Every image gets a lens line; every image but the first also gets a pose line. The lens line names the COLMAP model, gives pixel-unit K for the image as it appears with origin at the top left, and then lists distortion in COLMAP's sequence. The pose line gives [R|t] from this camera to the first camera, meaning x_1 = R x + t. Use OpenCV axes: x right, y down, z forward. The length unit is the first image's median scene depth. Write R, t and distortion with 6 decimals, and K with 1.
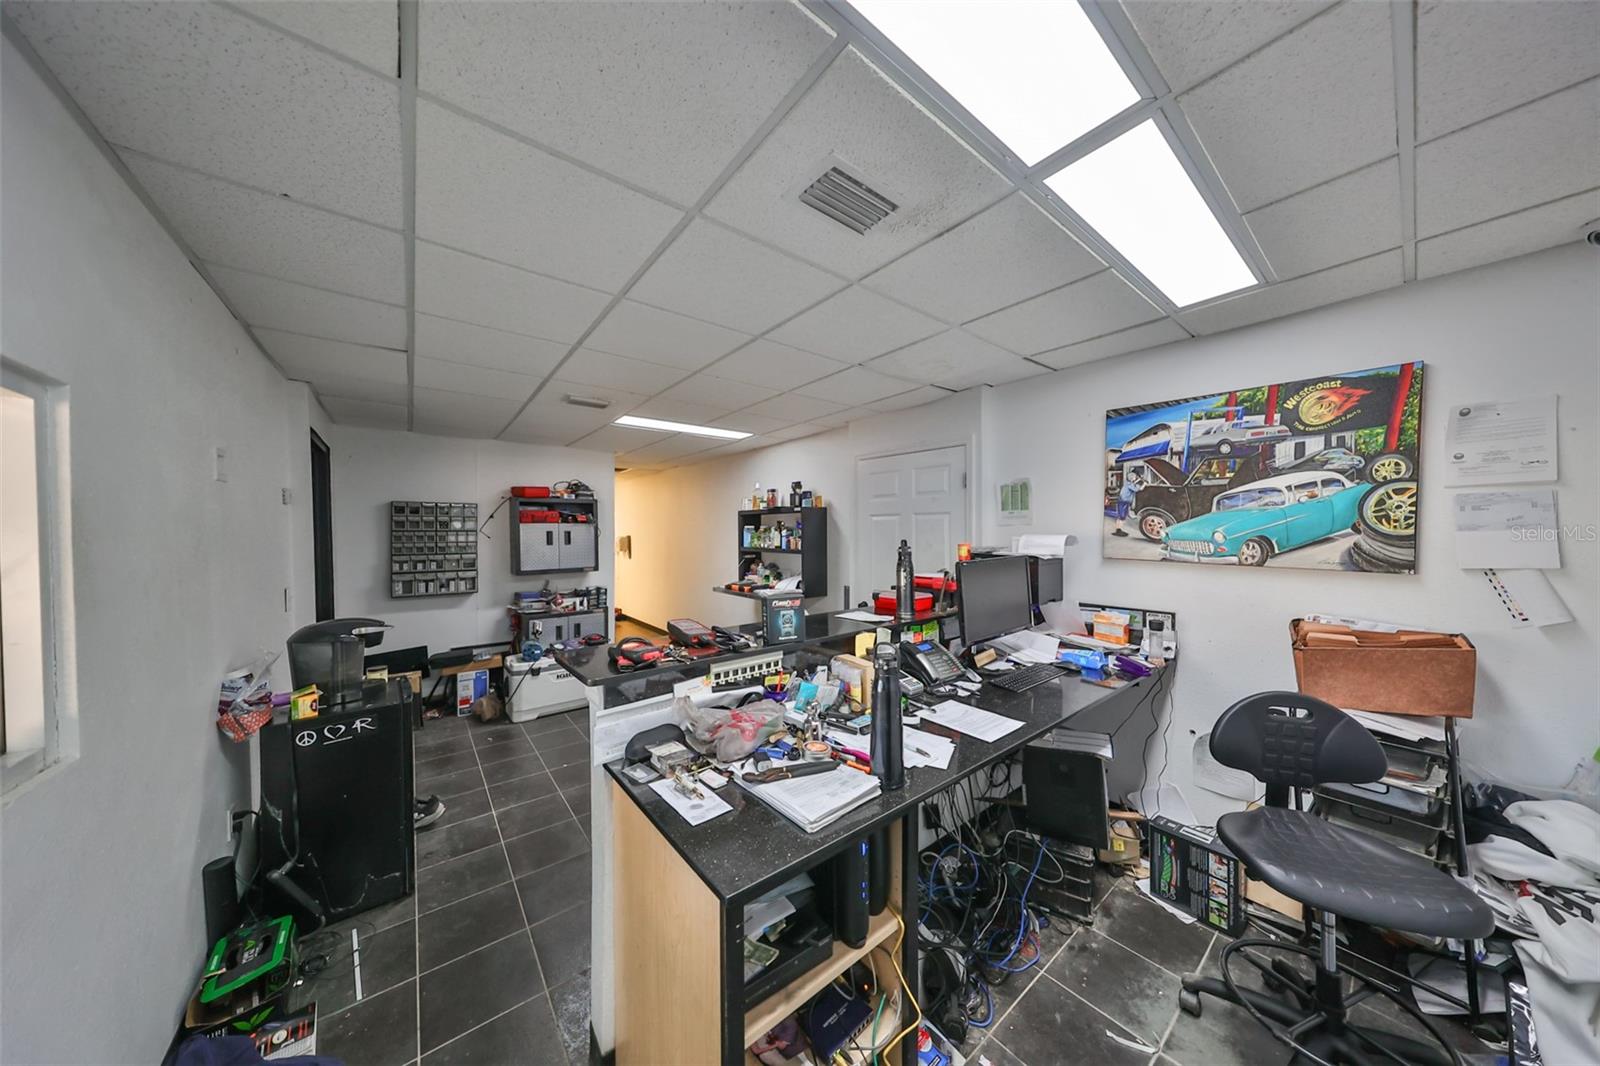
lens RADIAL K [[492.9, 0, 800.2], [0, 492.9, 535.5], [0, 0, 1]] dist [0.000302, -0.000072]
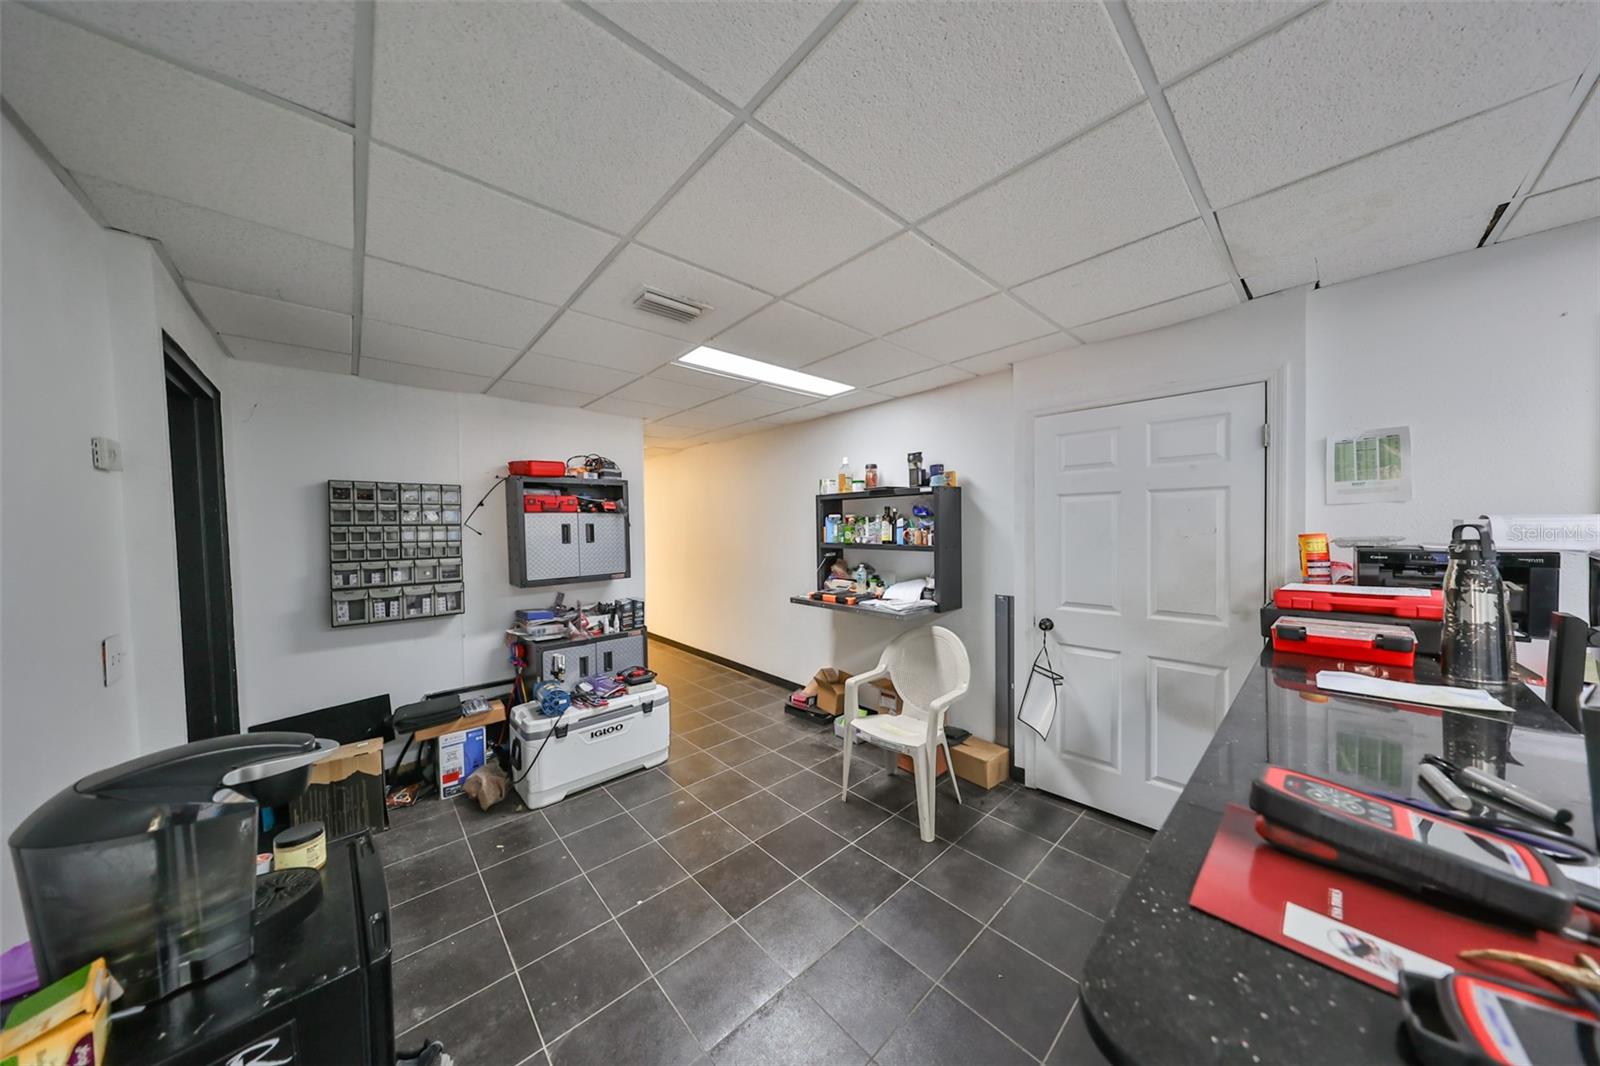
lens RADIAL K [[492.9, 0, 801.7], [0, 492.9, 537.2], [0, 0, 1]] dist [0.000302, -0.000072]
pose [[0.997502, -0.012298, 0.069556, -0.229924], [0.011361, 0.999840, 0.013849, 0.004451], [-0.069715, -0.013024, 0.997482, 0.279631]]
